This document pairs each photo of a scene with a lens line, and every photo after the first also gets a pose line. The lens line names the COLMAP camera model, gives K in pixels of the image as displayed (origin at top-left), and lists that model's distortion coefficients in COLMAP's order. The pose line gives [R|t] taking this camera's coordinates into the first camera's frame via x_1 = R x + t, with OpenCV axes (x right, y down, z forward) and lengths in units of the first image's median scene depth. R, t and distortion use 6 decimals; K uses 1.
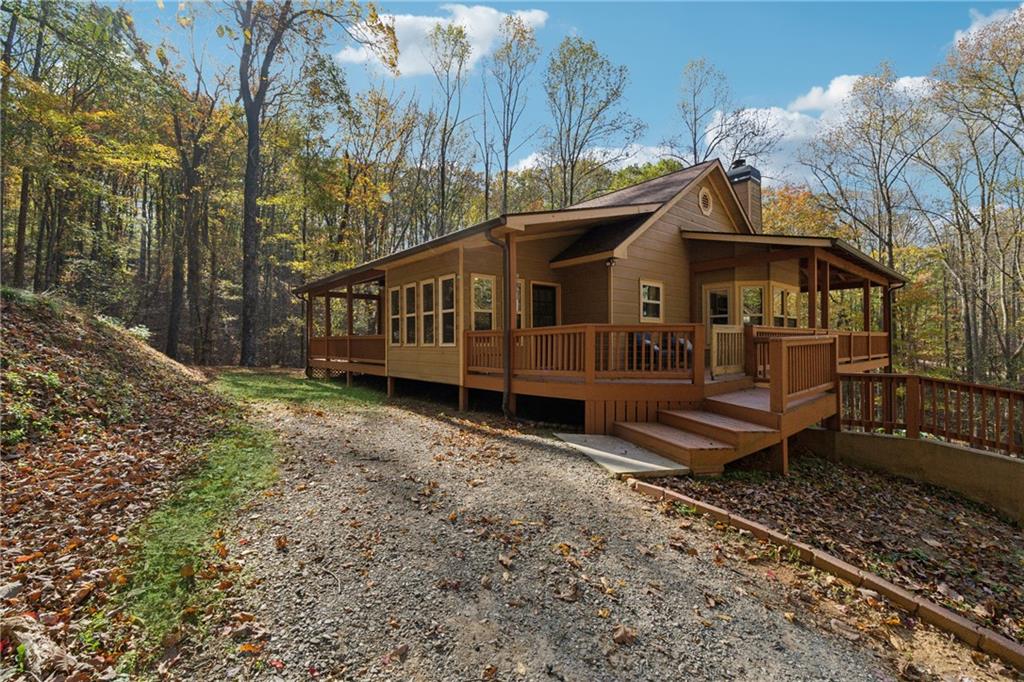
lens RADIAL K [[437.1, 0, 512.0], [0, 437.1, 341.0], [0, 0, 1]] dist [-0.000742, -0.000264]
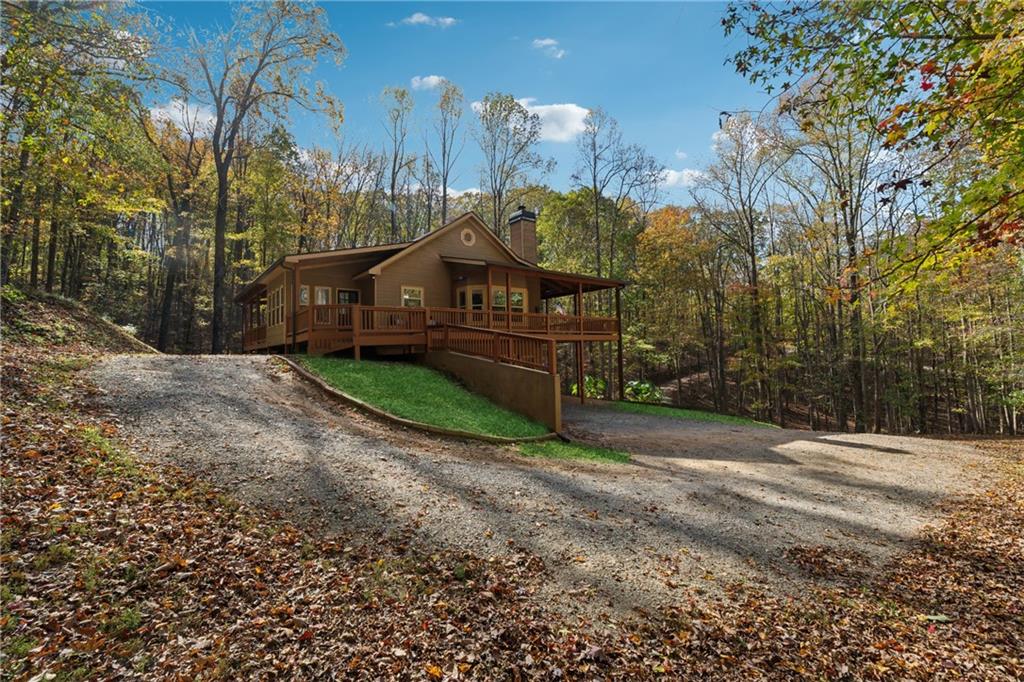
lens RADIAL K [[446.3, 0, 529.6], [0, 446.3, 341.3], [0, 0, 1]] dist [0.000098, 0.000222]
pose [[0.999597, -0.023613, -0.015781, 0.732954], [0.023095, 0.999213, -0.032235, 0.135091], [0.016529, 0.031857, 0.999356, -0.689710]]
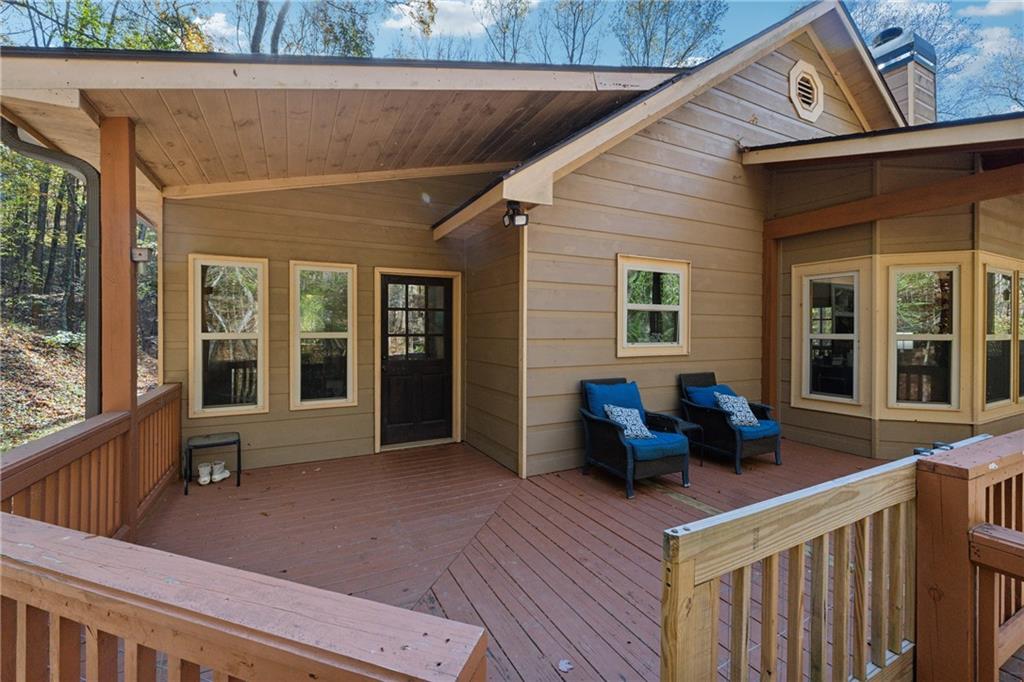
lens RADIAL K [[435.0, 0, 512.0], [0, 435.0, 336.2], [0, 0, 1]] dist [-0.007142, -0.000673]
pose [[0.971519, 0.007311, -0.236849, 0.257845], [-0.004623, 0.999918, 0.011904, -0.058342], [0.236917, -0.010470, 0.971474, 0.487266]]
